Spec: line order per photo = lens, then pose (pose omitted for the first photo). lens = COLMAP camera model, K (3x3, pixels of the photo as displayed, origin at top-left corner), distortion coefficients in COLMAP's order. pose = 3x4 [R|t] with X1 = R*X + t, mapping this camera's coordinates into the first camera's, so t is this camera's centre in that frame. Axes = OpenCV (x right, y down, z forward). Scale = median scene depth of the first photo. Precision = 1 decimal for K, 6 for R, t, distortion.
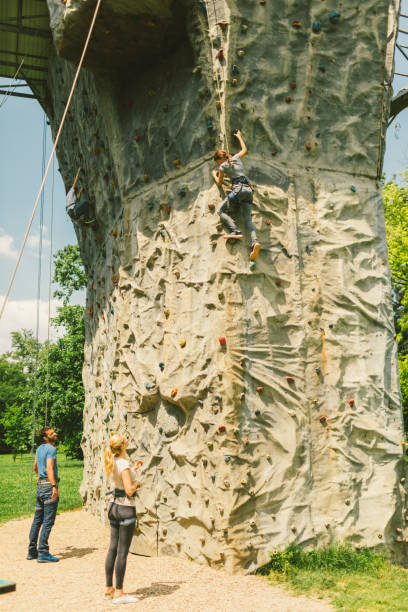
lens RADIAL K [[580.0, 0, 204.0], [0, 580.0, 306.0], [0, 0, 1]] dist [0.007333, -0.003336]
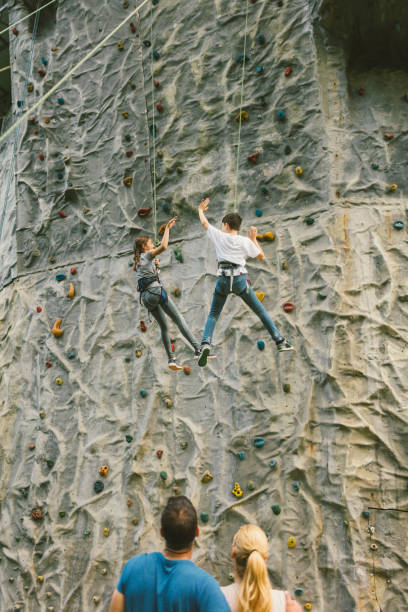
lens RADIAL K [[580.0, 0, 204.0], [0, 580.0, 306.0], [0, 0, 1]] dist [0.007333, -0.003336]
pose [[0.690511, 0.308520, 0.654225, -0.773588], [-0.186141, 0.949804, -0.251444, 0.173489], [-0.698961, 0.051847, 0.713278, 0.689141]]
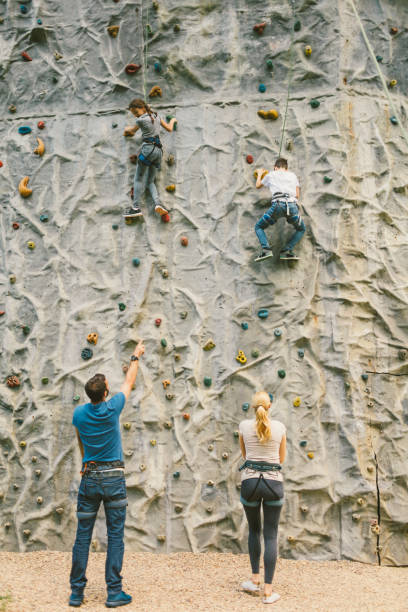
lens RADIAL K [[580.0, 0, 204.0], [0, 580.0, 306.0], [0, 0, 1]] dist [0.007333, -0.003336]
pose [[0.439610, 0.224775, 0.869609, -0.899181], [-0.197623, 0.968660, -0.150474, 0.262608], [-0.876178, -0.105705, 0.470253, 0.883563]]
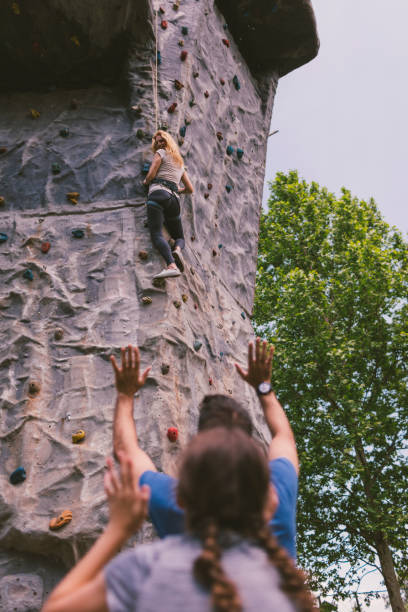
lens RADIAL K [[580.0, 0, 204.0], [0, 580.0, 306.0], [0, 0, 1]] dist [0.007333, -0.003336]
pose [[0.698459, 0.369154, 0.613091, -0.324302], [-0.067530, 0.886865, -0.457066, 0.188820], [-0.712457, 0.277840, 0.644368, 0.469084]]
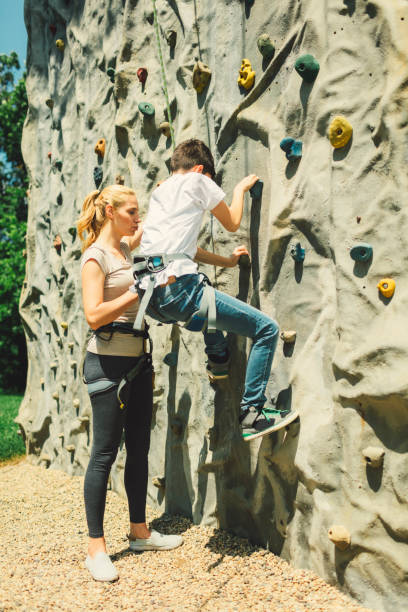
lens RADIAL K [[580.0, 0, 204.0], [0, 580.0, 306.0], [0, 0, 1]] dist [0.007333, -0.003336]
pose [[0.971909, 0.018726, 0.234612, -0.284916], [-0.042418, 0.994443, 0.096348, 0.296375], [-0.231504, -0.103594, 0.967302, 0.888468]]
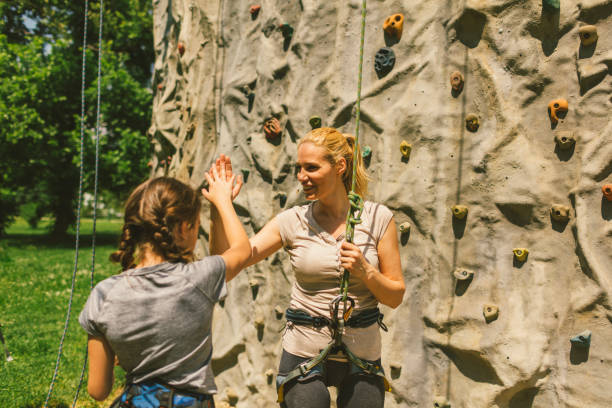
lens RADIAL K [[580.0, 0, 307.4], [0, 580.0, 202.5], [0, 0, 1]] dist [0.007333, -0.003336]
pose [[0.880470, 0.063603, 0.469816, -0.475350], [-0.154505, 0.975355, 0.157512, 0.276367], [-0.448219, -0.211274, 0.868598, 1.068217]]
